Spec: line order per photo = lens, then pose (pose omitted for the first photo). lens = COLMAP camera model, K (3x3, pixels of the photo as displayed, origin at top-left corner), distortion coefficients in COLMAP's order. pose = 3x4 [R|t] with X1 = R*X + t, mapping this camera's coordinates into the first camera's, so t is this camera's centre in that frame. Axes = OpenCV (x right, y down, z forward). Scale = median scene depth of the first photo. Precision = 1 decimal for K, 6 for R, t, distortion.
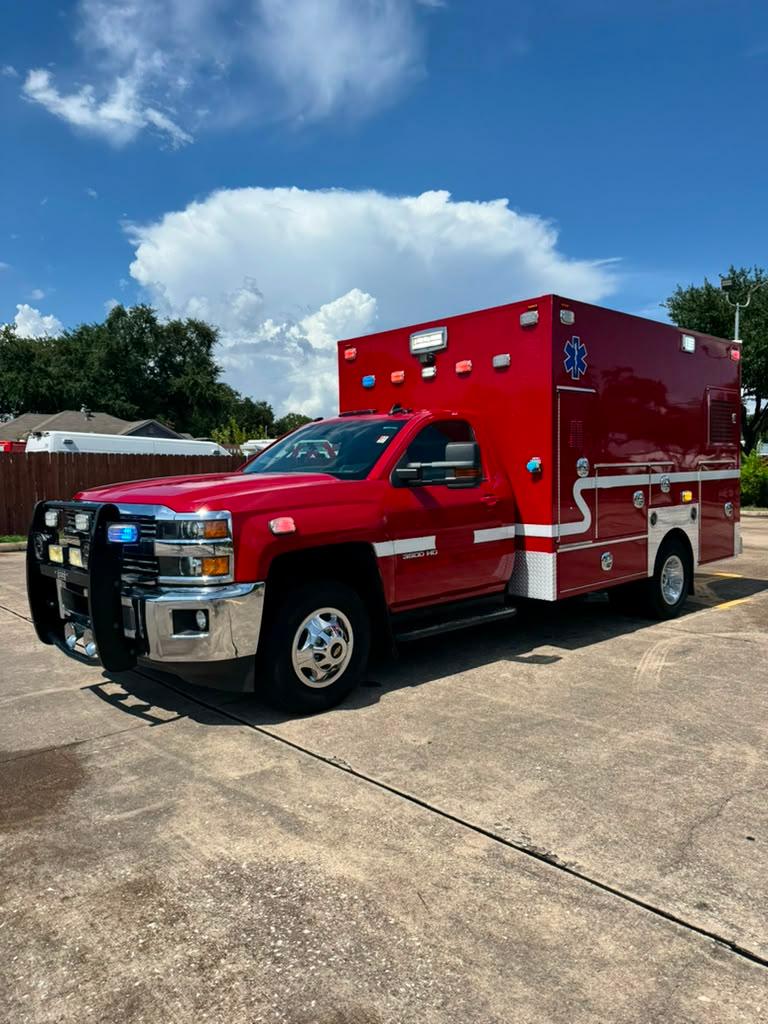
lens RADIAL K [[707.7, 0, 384.0], [0, 707.7, 512.0], [0, 0, 1]] dist [0.059749, -0.069963]
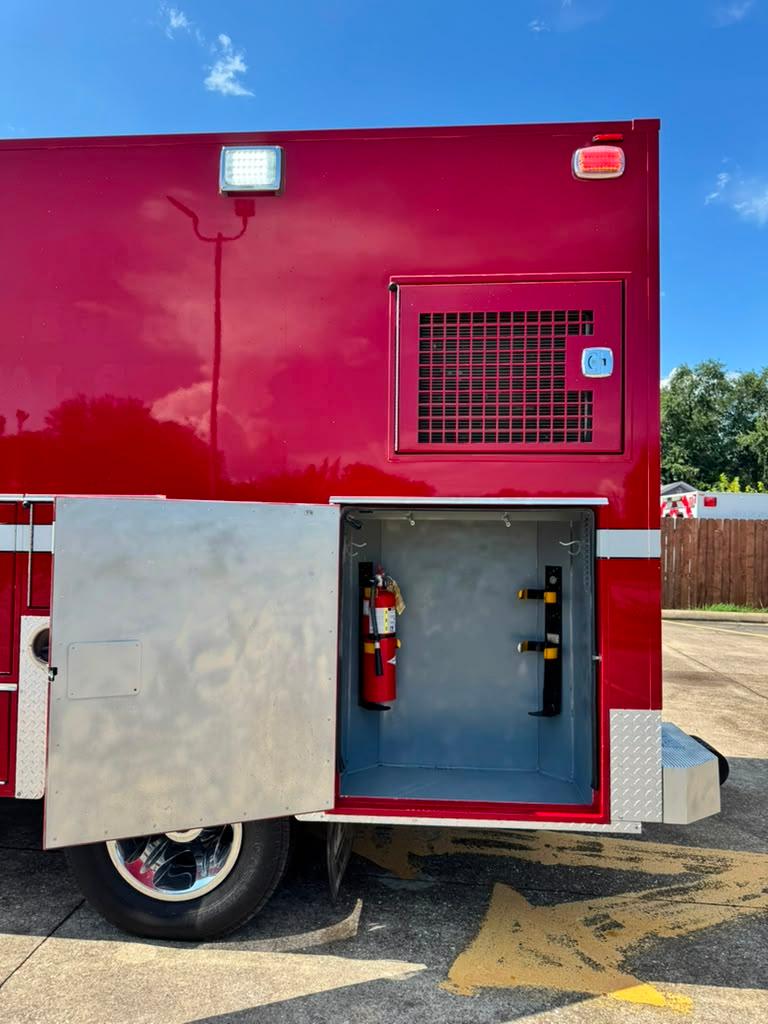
lens RADIAL K [[716.1, 0, 384.0], [0, 716.1, 512.0], [0, 0, 1]] dist [0.003176, 0.001068]
pose [[0.678826, 0.001361, -0.734297, 0.893398], [-0.070051, 0.995557, -0.062915, -0.056602], [0.730950, 0.094147, 0.675906, 0.997171]]
